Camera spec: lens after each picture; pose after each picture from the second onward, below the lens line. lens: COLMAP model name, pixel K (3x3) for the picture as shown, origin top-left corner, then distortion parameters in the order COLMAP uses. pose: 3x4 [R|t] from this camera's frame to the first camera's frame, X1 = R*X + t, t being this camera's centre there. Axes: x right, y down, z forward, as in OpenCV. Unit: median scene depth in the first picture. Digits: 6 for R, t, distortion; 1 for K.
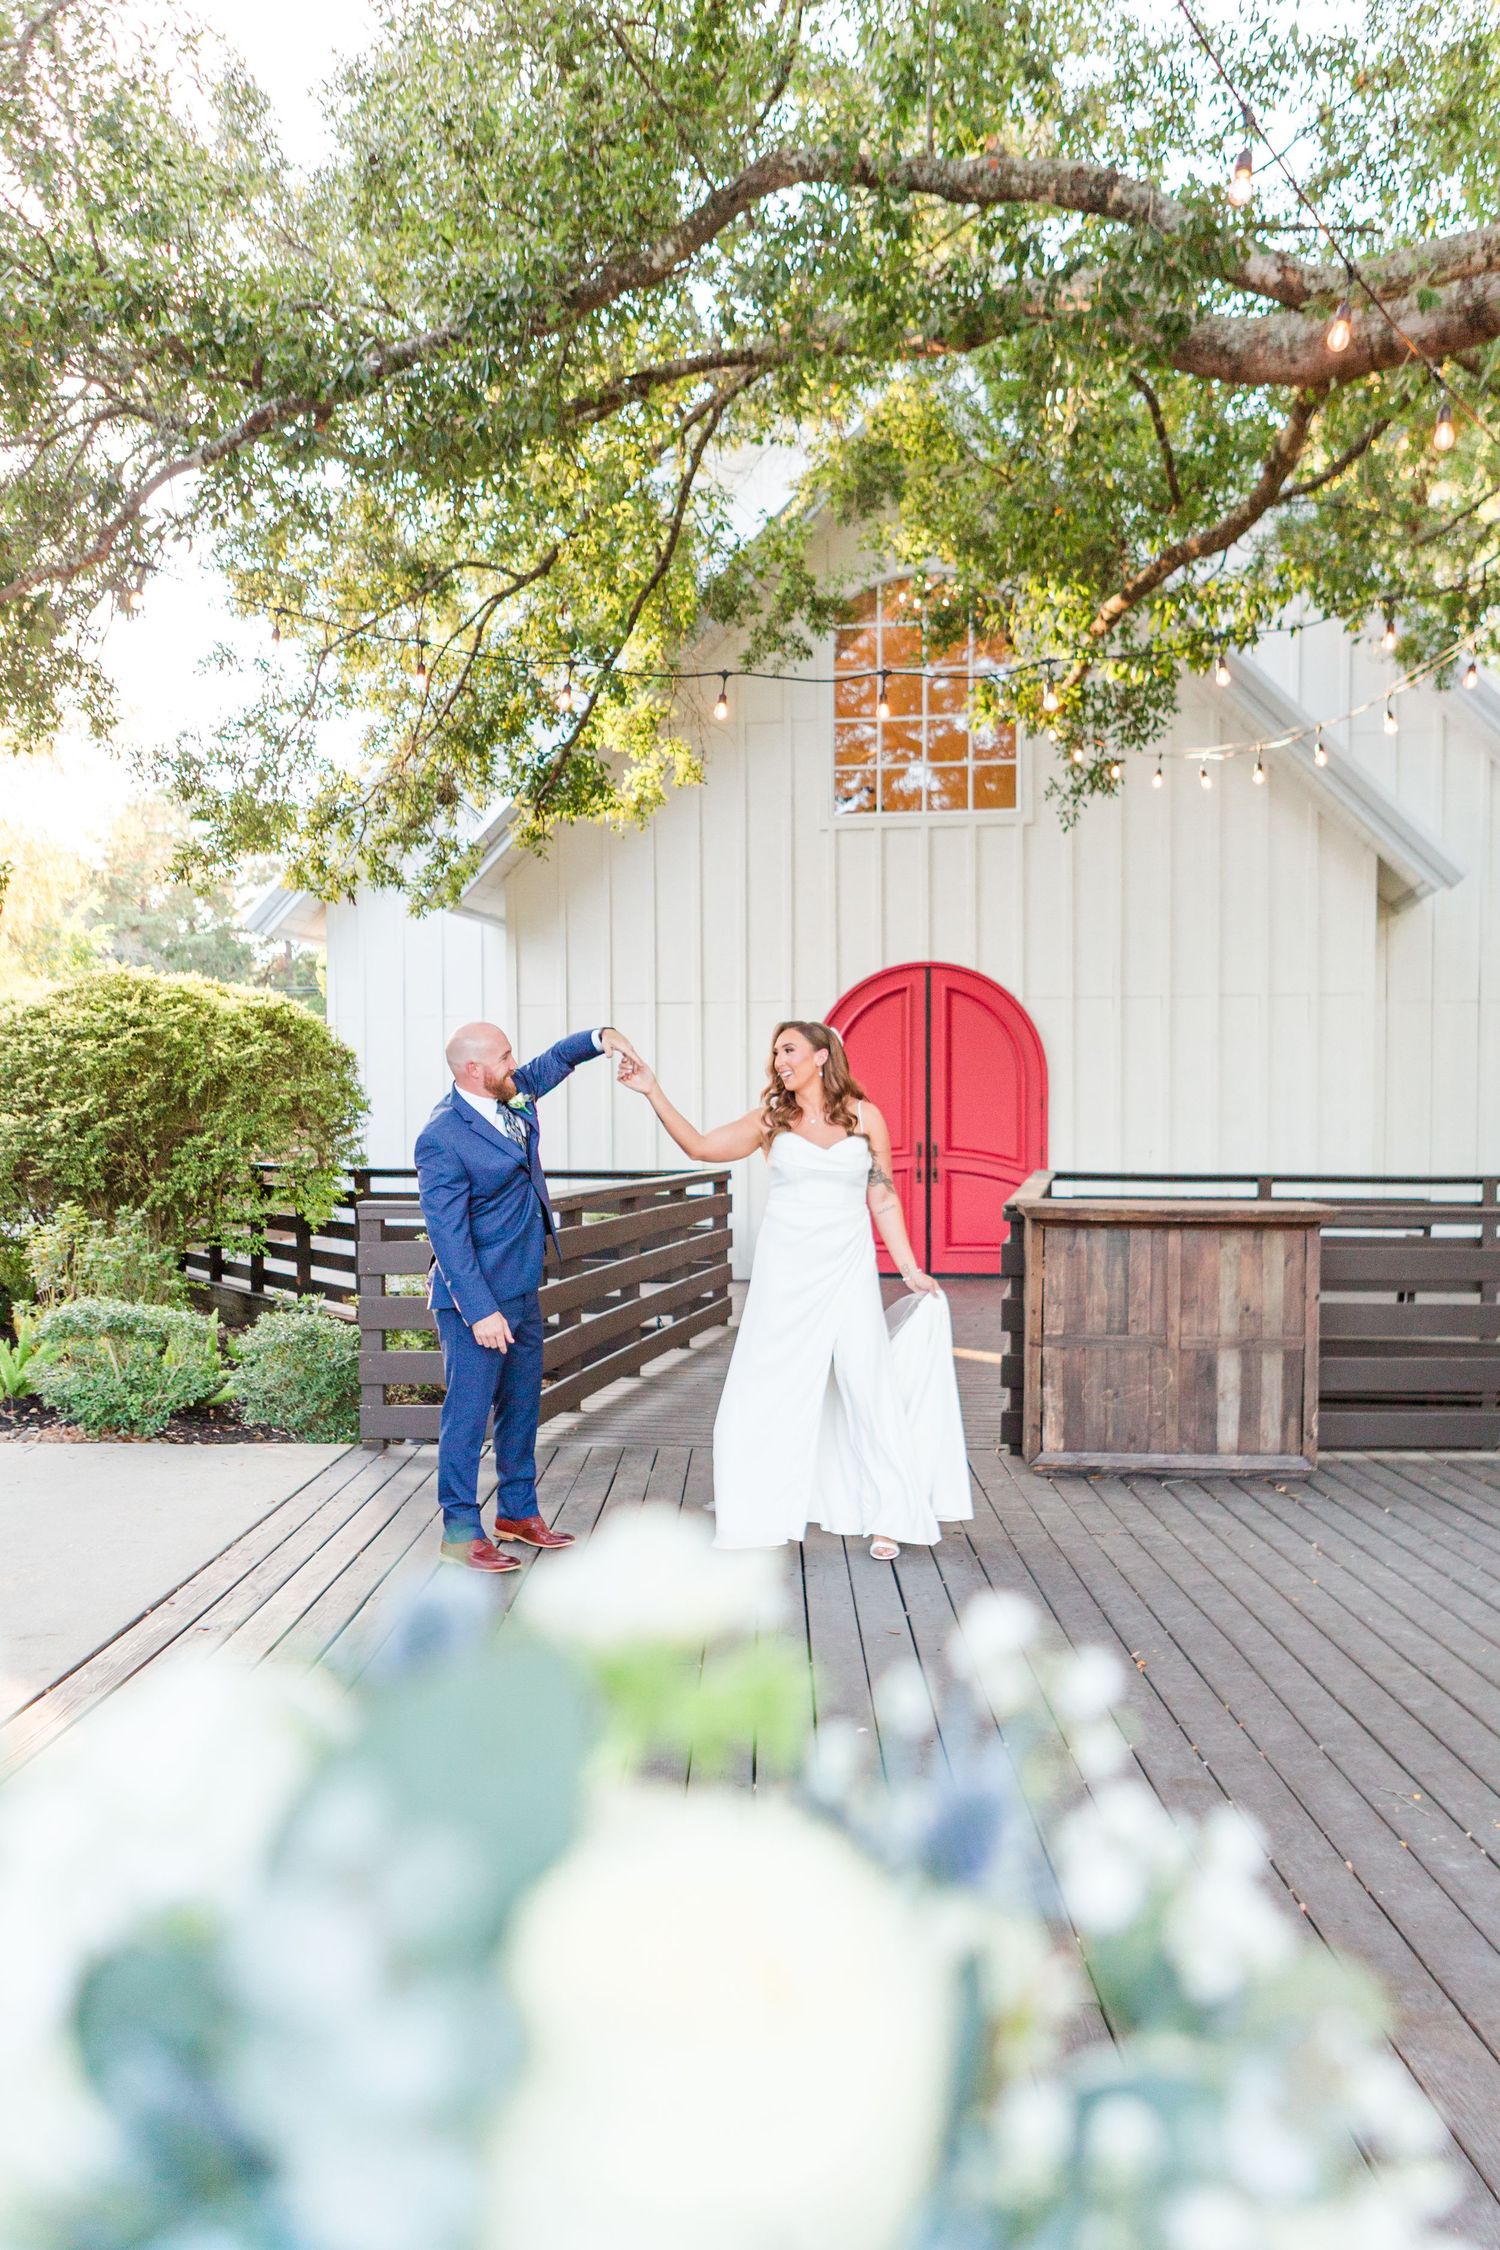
lens RADIAL K [[1854.4, 0, 808.1], [0, 1854.4, 1187.3], [0, 0, 1]] dist [-0.009876, 0.007638]
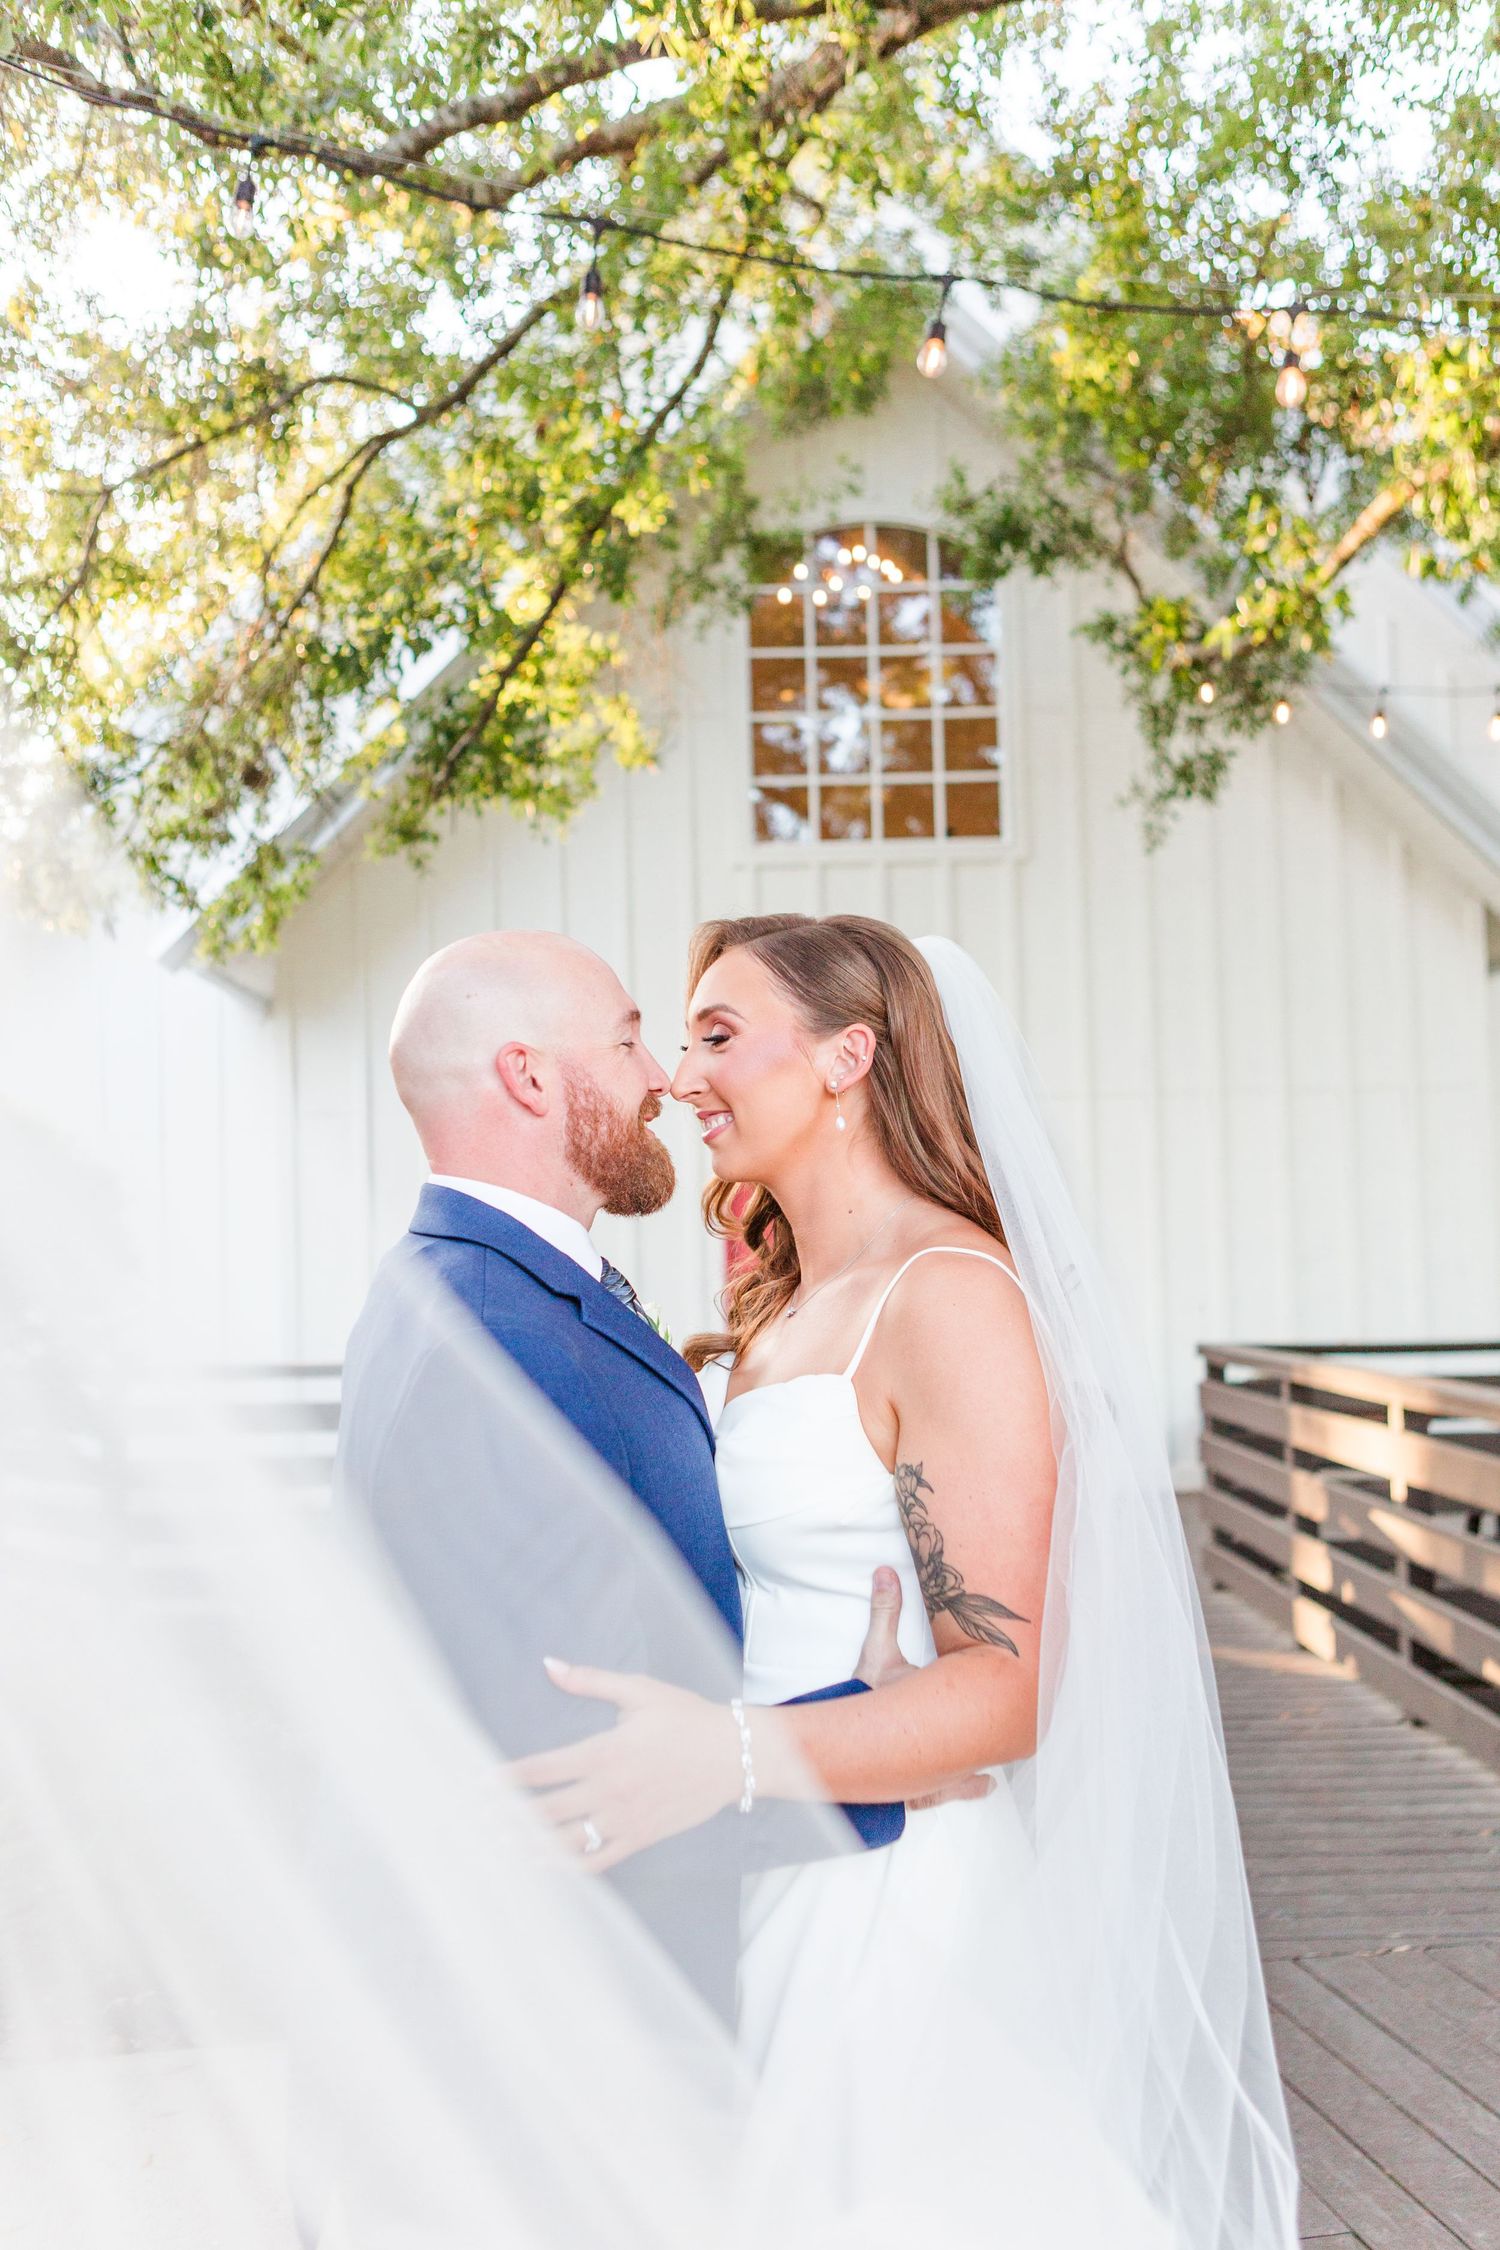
lens RADIAL K [[1998.8, 0, 756.0], [0, 1998.8, 1134.9], [0, 0, 1]] dist [-0.008668, 0.003589]
pose [[0.984409, -0.012030, 0.175482, -0.150762], [0.029870, 0.994601, -0.099379, -0.016765], [-0.173340, 0.103071, 0.979454, 0.321546]]
